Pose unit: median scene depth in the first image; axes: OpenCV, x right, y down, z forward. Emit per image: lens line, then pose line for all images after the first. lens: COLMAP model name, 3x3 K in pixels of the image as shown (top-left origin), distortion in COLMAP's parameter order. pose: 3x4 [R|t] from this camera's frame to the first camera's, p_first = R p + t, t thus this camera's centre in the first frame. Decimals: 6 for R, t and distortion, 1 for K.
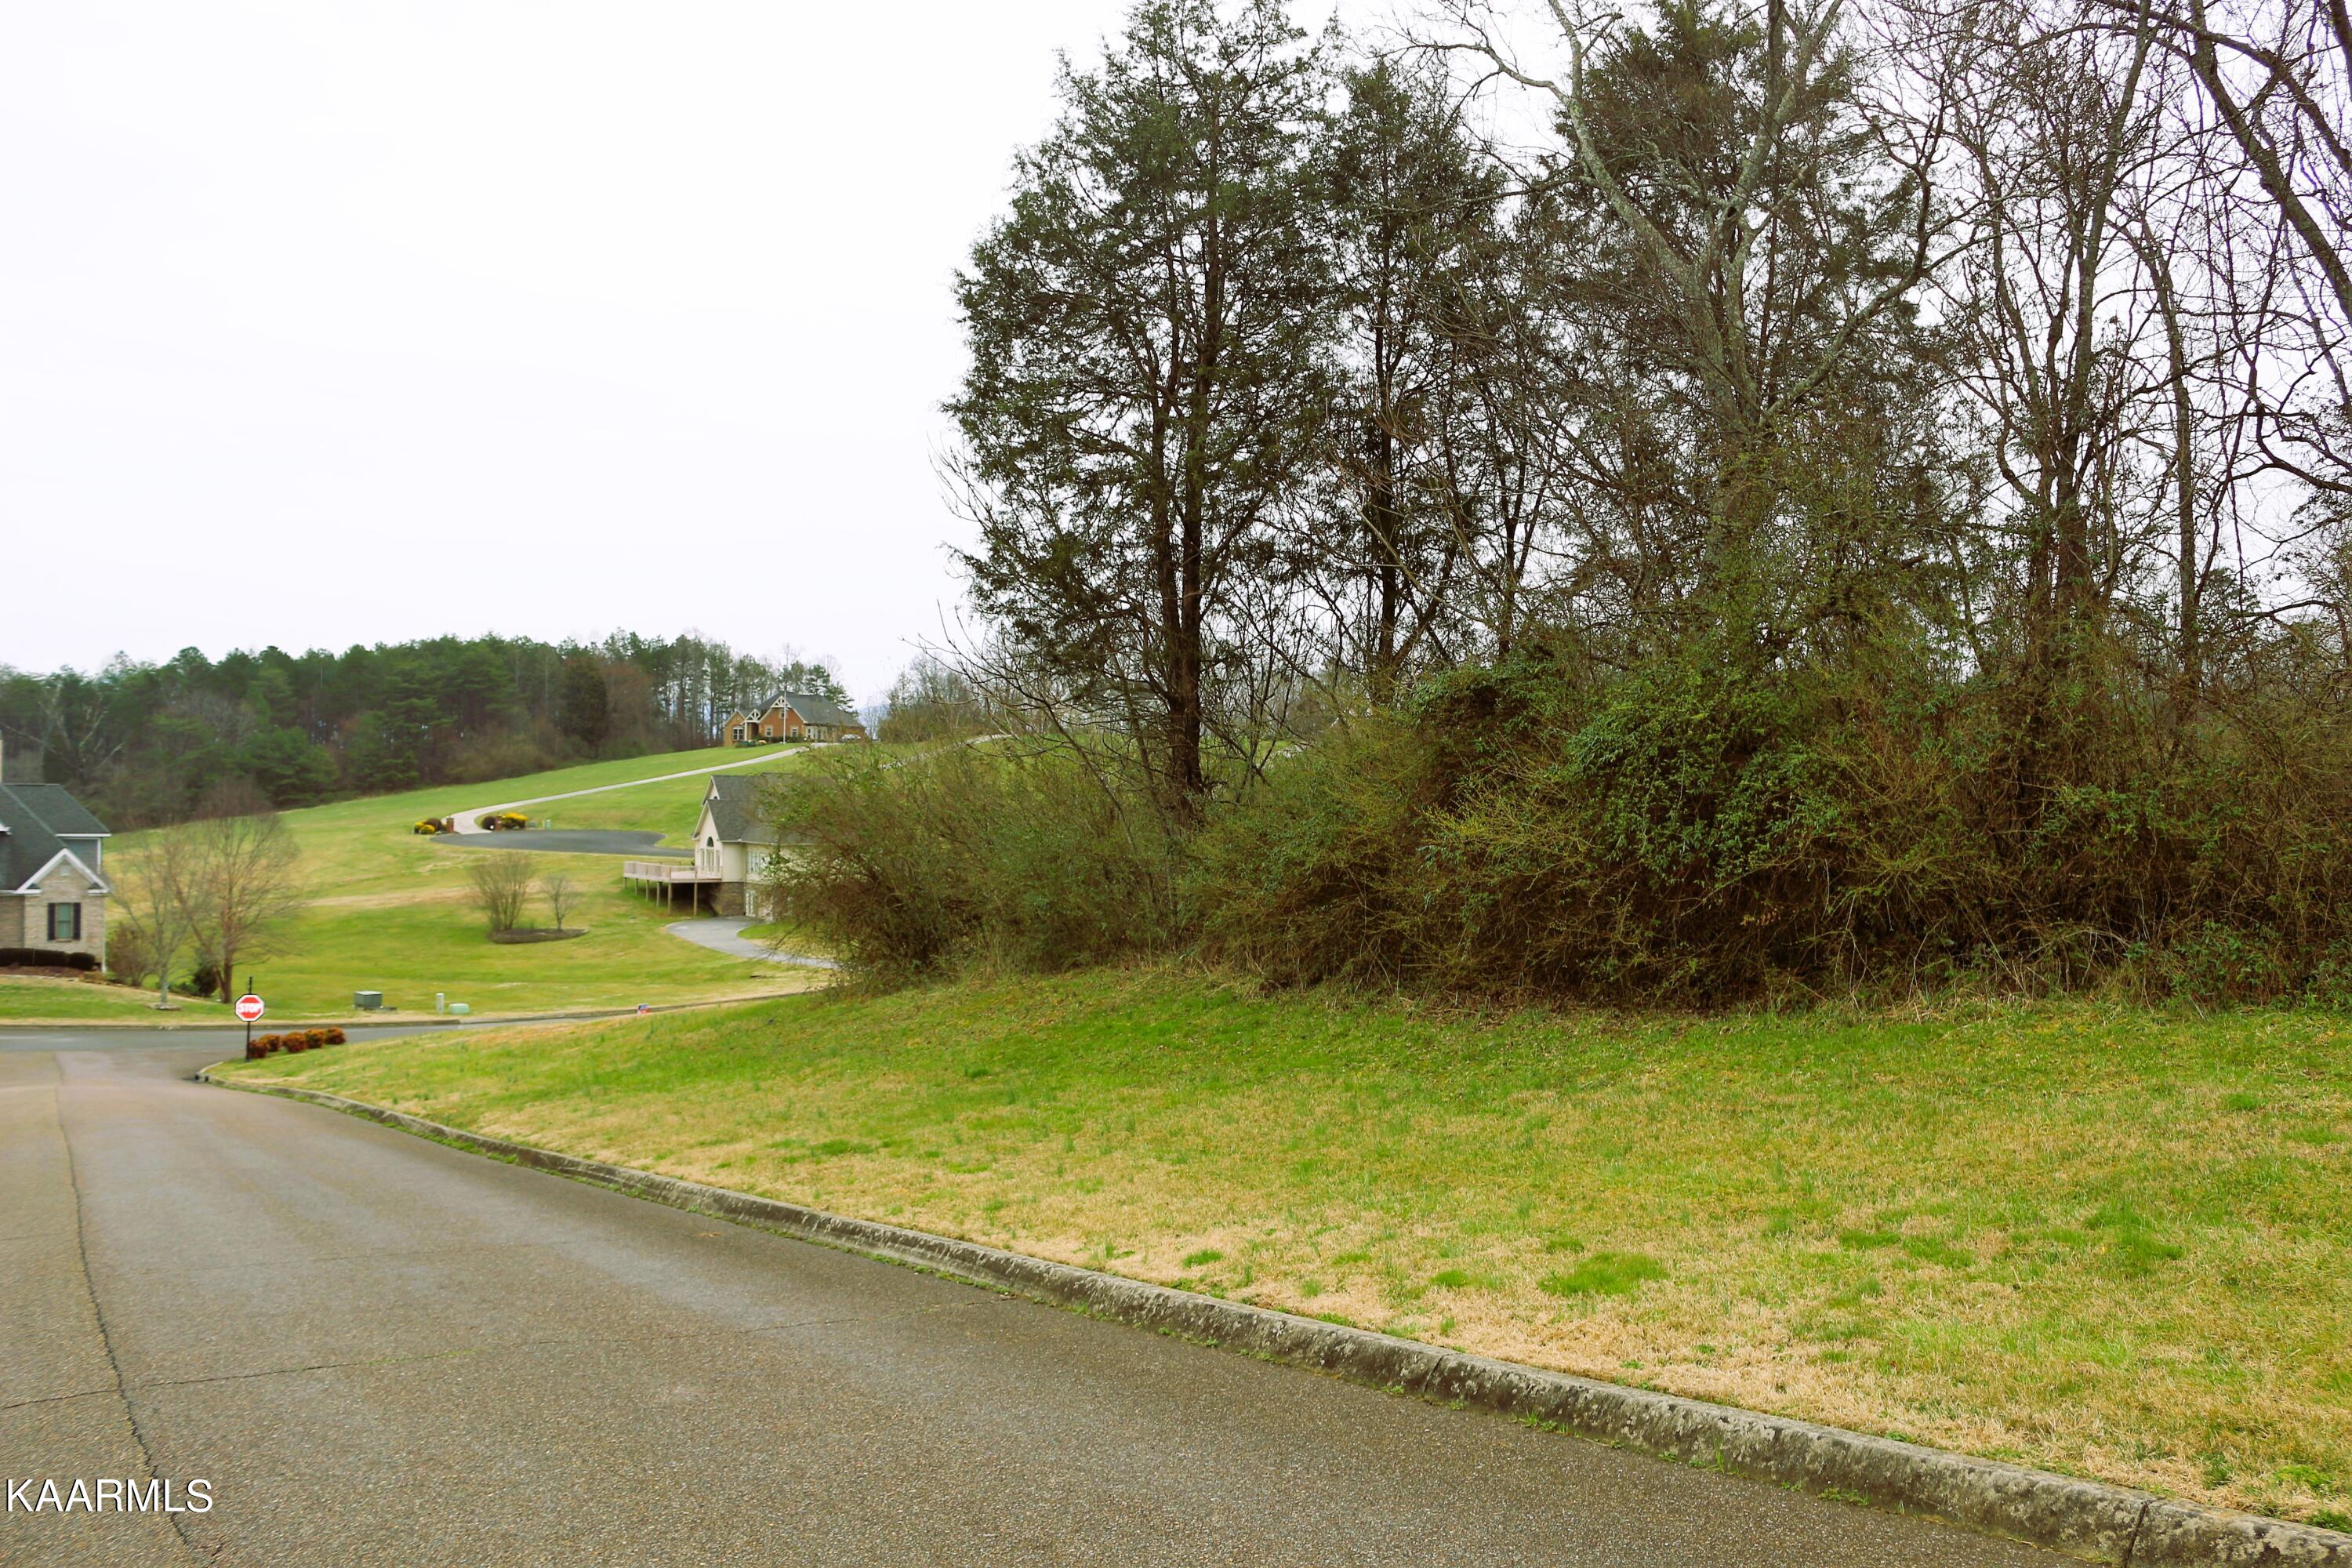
lens RADIAL K [[1954.3, 0, 1186.1], [0, 1954.3, 787.0], [0, 0, 1]] dist [-0.156601, 0.138241]
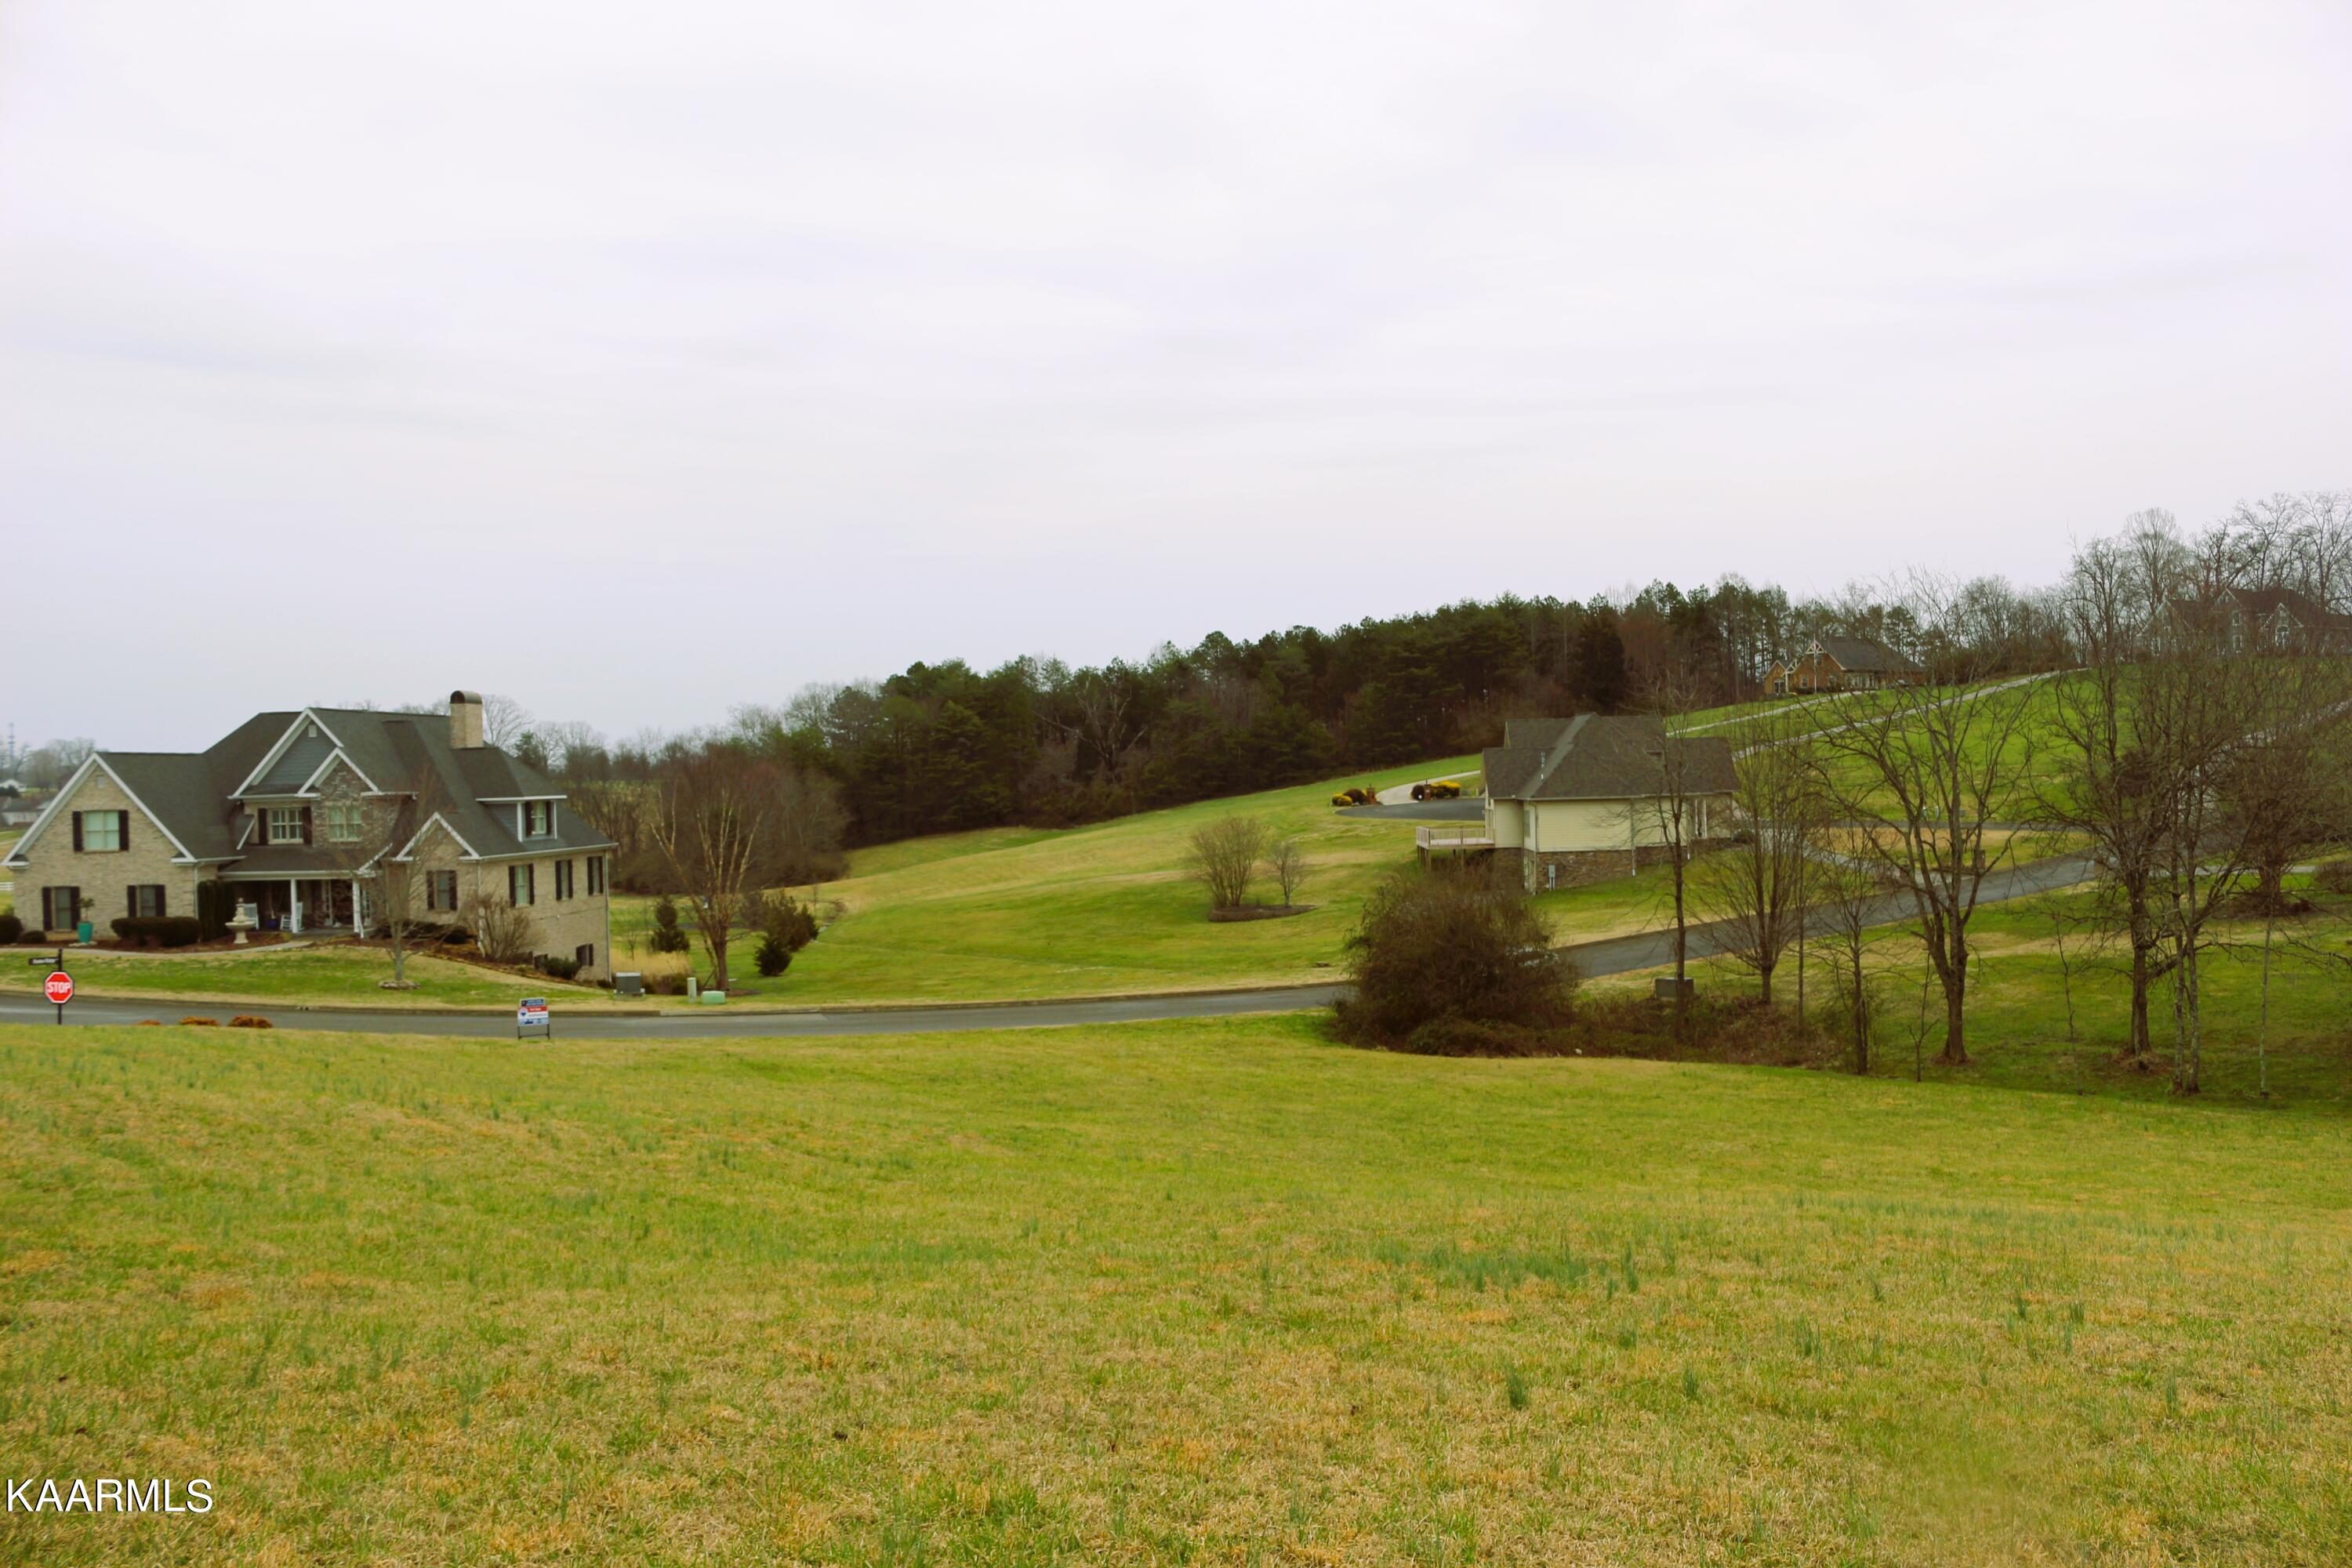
lens RADIAL K [[1954.3, 0, 1186.1], [0, 1954.3, 787.0], [0, 0, 1]] dist [-0.156601, 0.138241]
pose [[0.802827, -0.031255, -0.595392, 0.087182], [0.037131, 0.999308, -0.002391, 0.011925], [0.595055, -0.020188, 0.803432, 0.152561]]
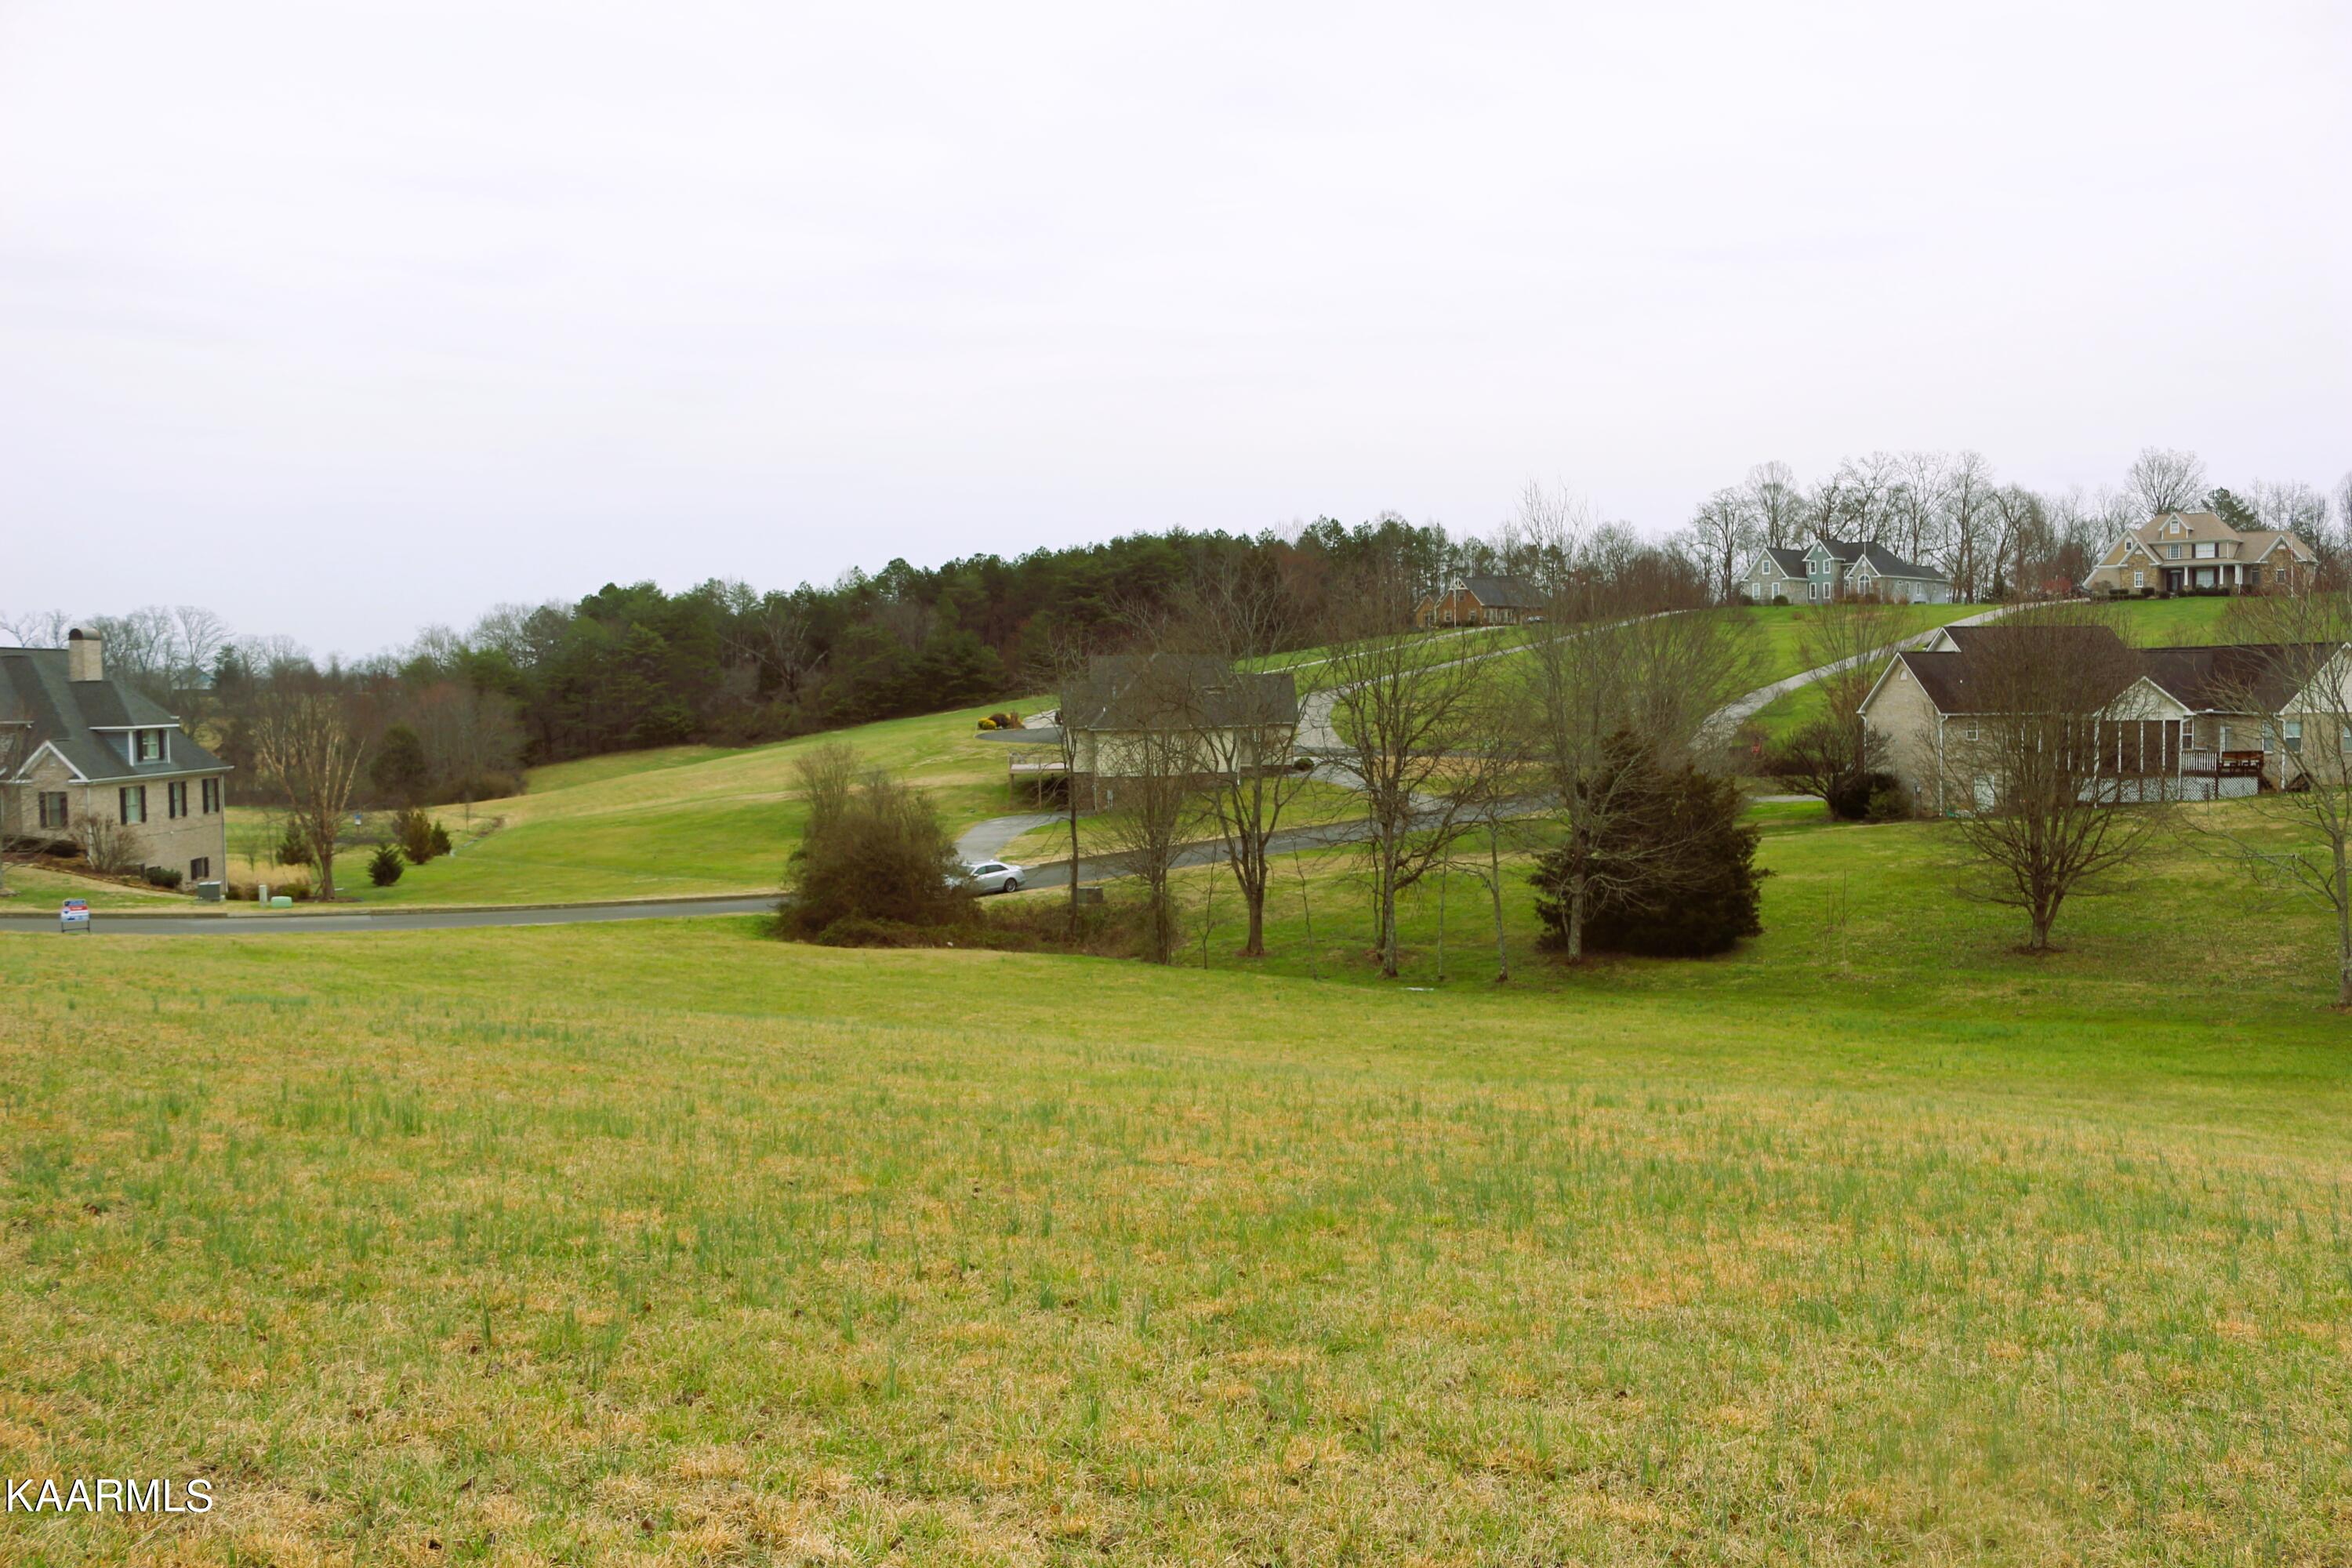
lens RADIAL K [[1954.3, 0, 1186.1], [0, 1954.3, 787.0], [0, 0, 1]] dist [-0.156601, 0.138241]
pose [[0.871815, -0.000692, -0.489835, 0.152847], [0.026011, 0.998654, 0.044884, 0.009347], [0.489144, -0.051871, 0.870659, 0.132870]]
